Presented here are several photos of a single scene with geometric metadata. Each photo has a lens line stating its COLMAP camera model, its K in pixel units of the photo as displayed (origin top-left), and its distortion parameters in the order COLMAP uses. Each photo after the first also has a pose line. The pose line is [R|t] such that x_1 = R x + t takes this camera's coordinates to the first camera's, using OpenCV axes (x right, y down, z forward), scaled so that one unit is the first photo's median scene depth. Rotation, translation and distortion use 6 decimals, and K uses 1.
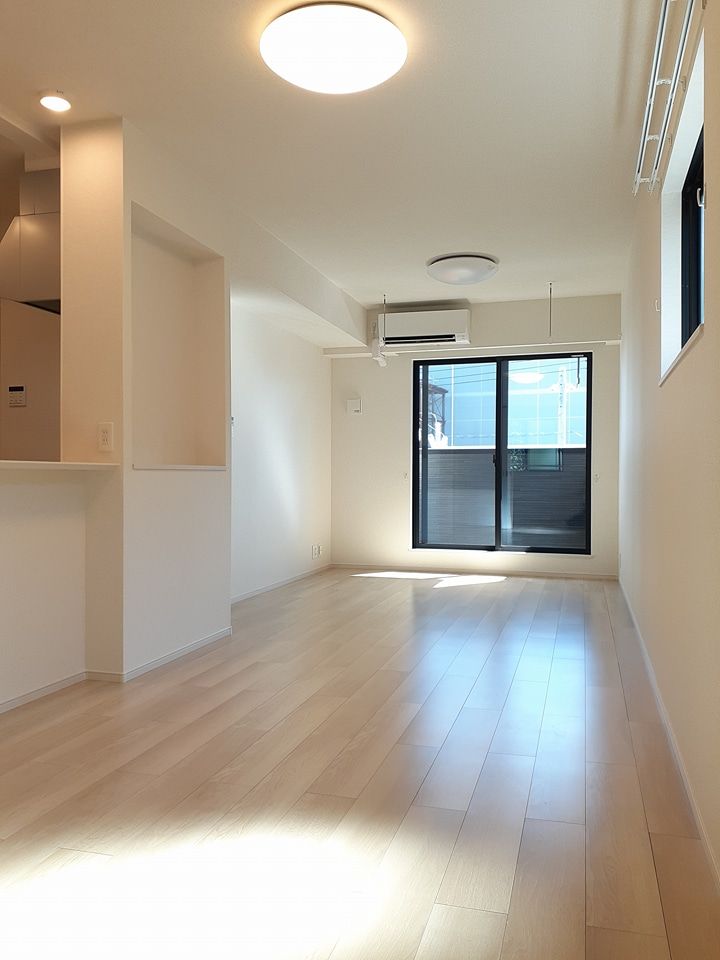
lens RADIAL K [[769.6, 0, 360.0], [0, 769.6, 480.0], [0, 0, 1]] dist [0.001220, -0.001693]
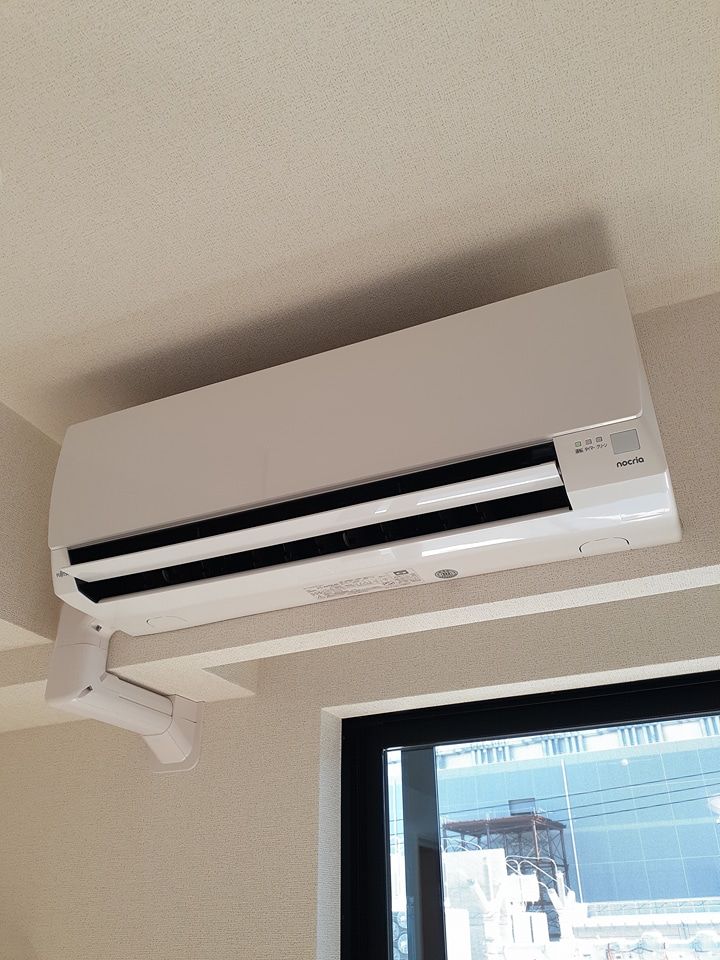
lens RADIAL K [[769.6, 0, 360.0], [0, 769.6, 480.0], [0, 0, 1]] dist [0.001220, -0.001693]
pose [[0.991319, -0.087037, -0.098546, 0.094528], [0.023625, 0.855232, -0.517707, -0.109371], [0.129339, 0.510884, 0.849864, 0.813716]]
